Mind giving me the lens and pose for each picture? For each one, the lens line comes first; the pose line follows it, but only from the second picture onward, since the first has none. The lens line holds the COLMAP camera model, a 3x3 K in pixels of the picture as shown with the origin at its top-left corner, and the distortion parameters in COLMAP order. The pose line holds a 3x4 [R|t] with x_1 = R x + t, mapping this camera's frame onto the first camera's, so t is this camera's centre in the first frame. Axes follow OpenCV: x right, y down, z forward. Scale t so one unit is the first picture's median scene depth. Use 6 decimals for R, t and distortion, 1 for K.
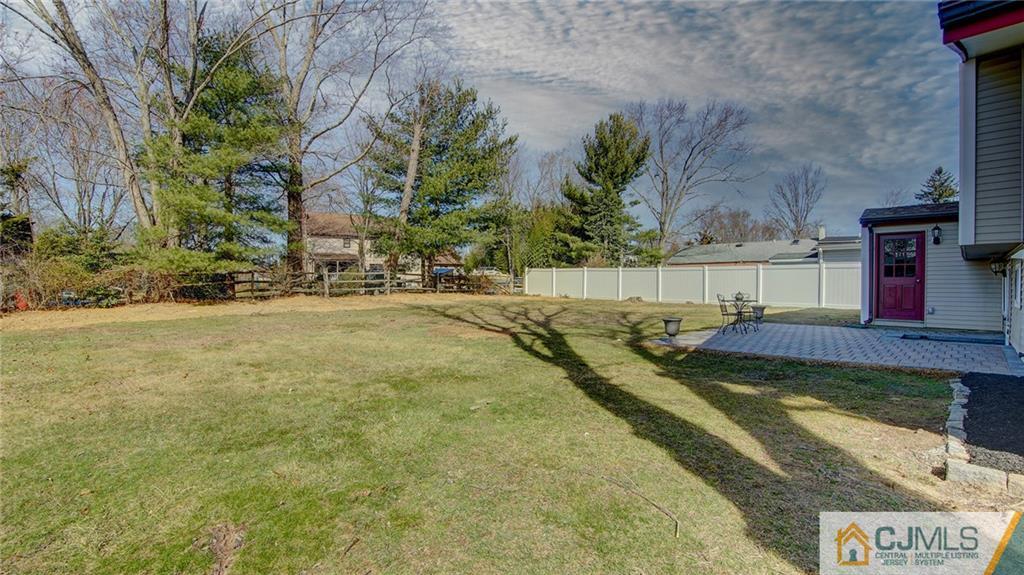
lens RADIAL K [[459.7, 0, 512.7], [0, 459.7, 292.1], [0, 0, 1]] dist [-0.042254, 0.008372]
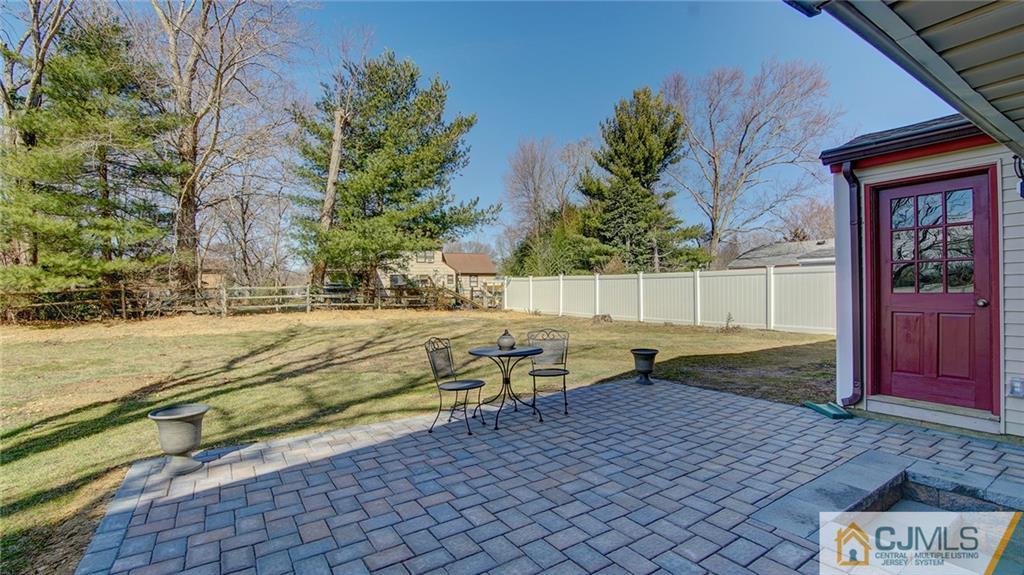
lens RADIAL K [[459.7, 0, 514.0], [0, 459.7, 285.4], [0, 0, 1]] dist [-0.042254, 0.008372]
pose [[0.979632, -0.014318, -0.200291, 0.167375], [0.007813, 0.999417, -0.033234, -0.008157], [0.200650, 0.030992, 0.979173, 0.156323]]
